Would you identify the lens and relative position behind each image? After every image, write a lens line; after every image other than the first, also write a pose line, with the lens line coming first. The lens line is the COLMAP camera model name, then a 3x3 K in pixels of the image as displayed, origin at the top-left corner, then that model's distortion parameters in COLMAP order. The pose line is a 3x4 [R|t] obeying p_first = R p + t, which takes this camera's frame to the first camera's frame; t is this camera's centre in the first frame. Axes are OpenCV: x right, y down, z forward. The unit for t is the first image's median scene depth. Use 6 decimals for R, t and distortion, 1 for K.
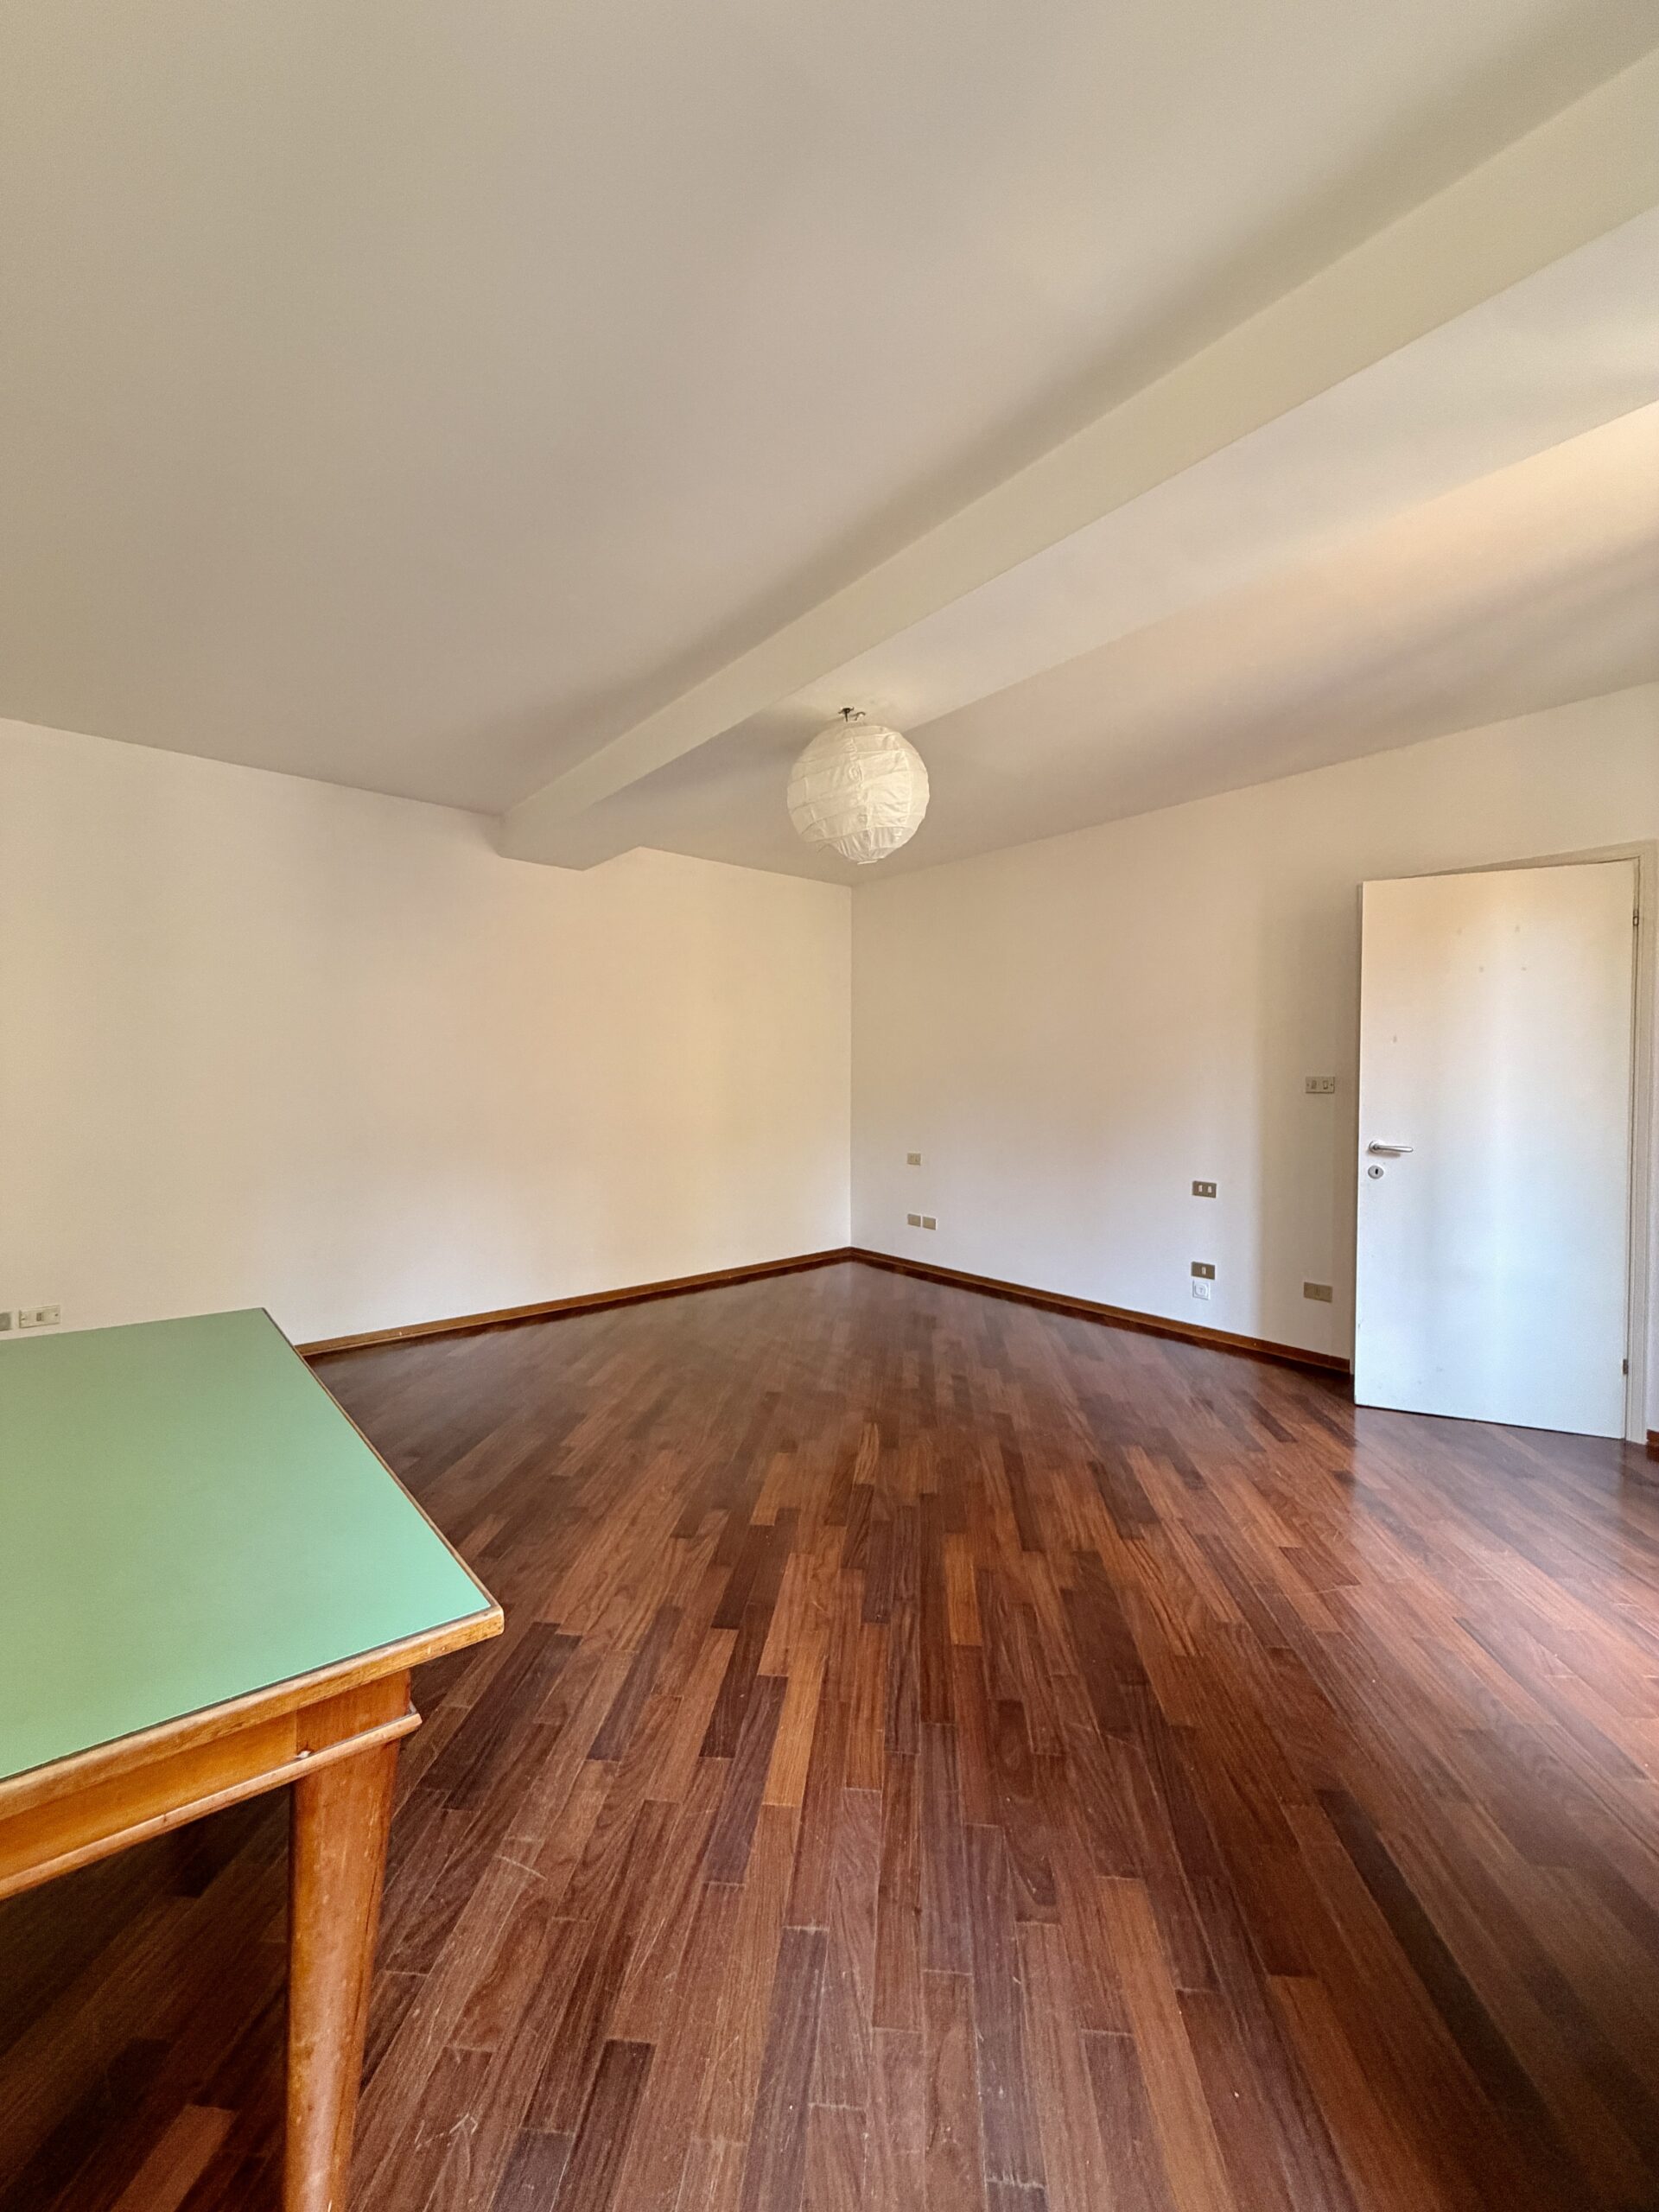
lens RADIAL K [[887.4, 0, 828.4], [0, 887.4, 1098.5], [0, 0, 1]] dist [-0.000657, 0.000122]
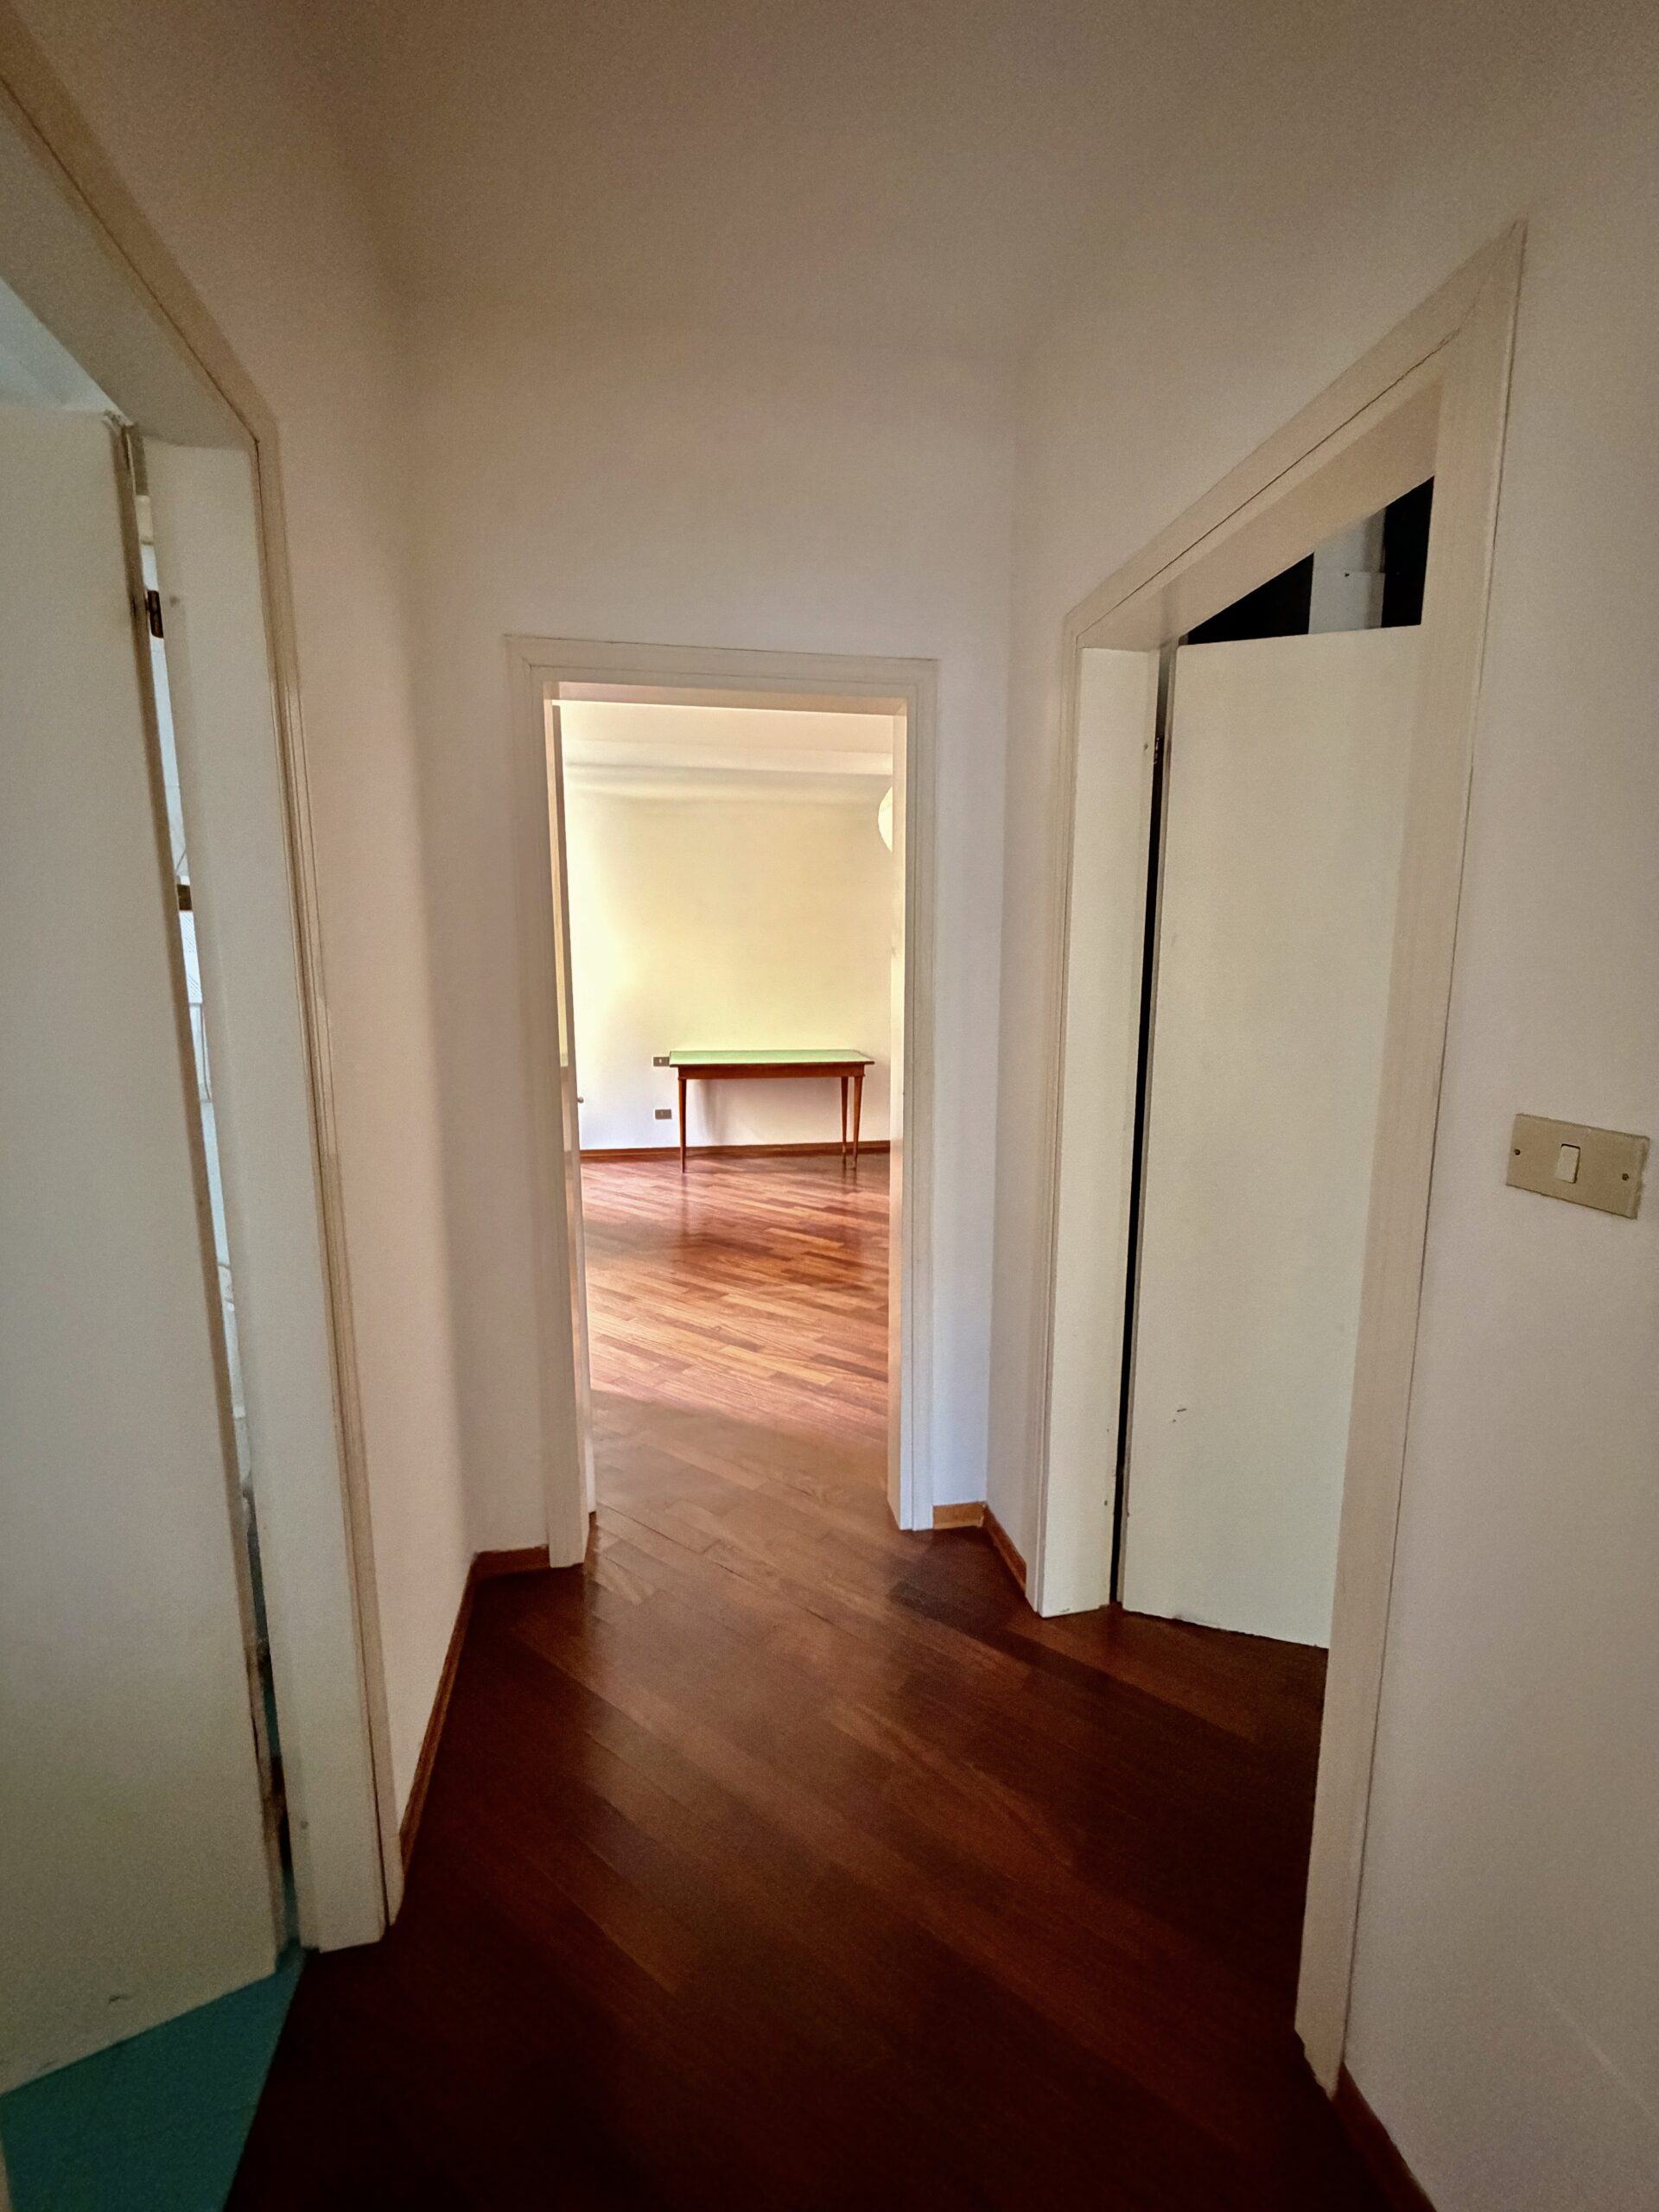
lens RADIAL K [[878.5, 0, 826.5], [0, 878.5, 1099.8], [0, 0, 1]] dist [-0.000834, 0.000514]
pose [[-0.503108, 0.125165, -0.855112, 1.709053], [-0.021640, 0.987322, 0.157249, -0.098135], [0.863952, 0.097618, -0.494021, 1.872435]]
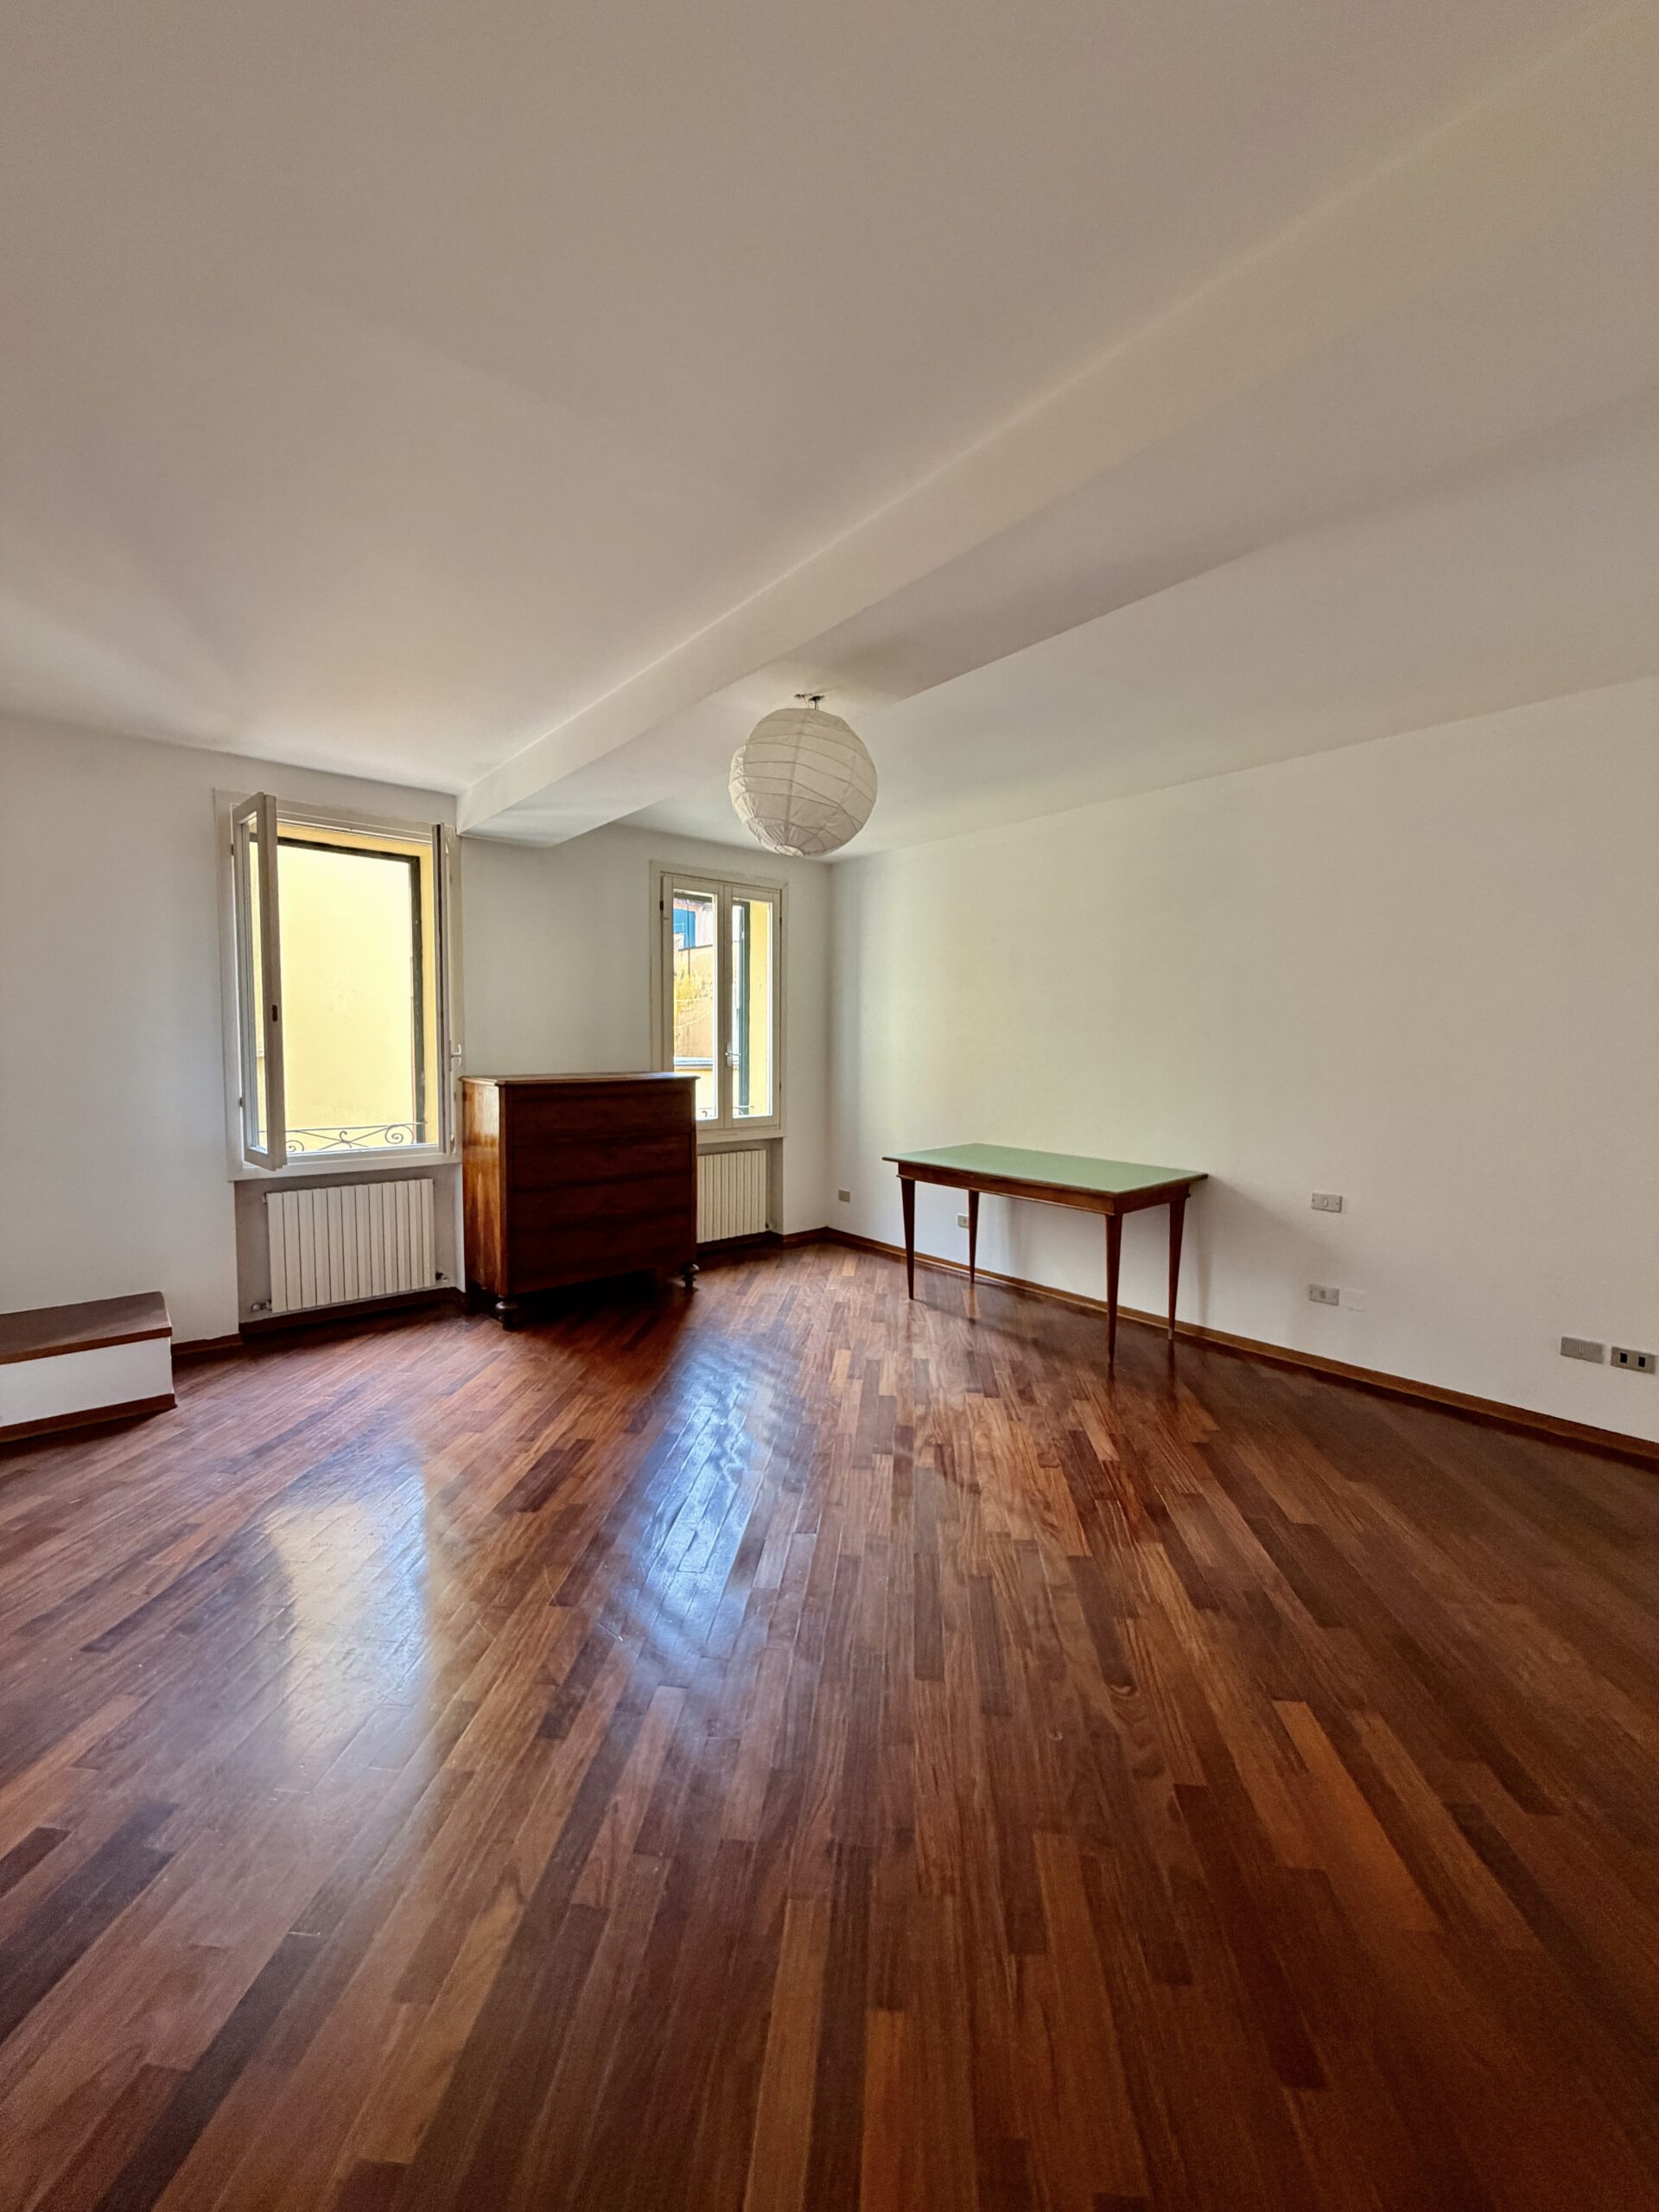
lens RADIAL K [[883.8, 0, 839.4], [0, 883.8, 1107.3], [0, 0, 1]] dist [-0.000378, 0.000083]
pose [[-0.999830, -0.011299, -0.014543, 0.003767], [-0.012637, 0.995351, 0.095481, -0.100510], [0.013397, 0.095649, -0.995325, 2.209184]]
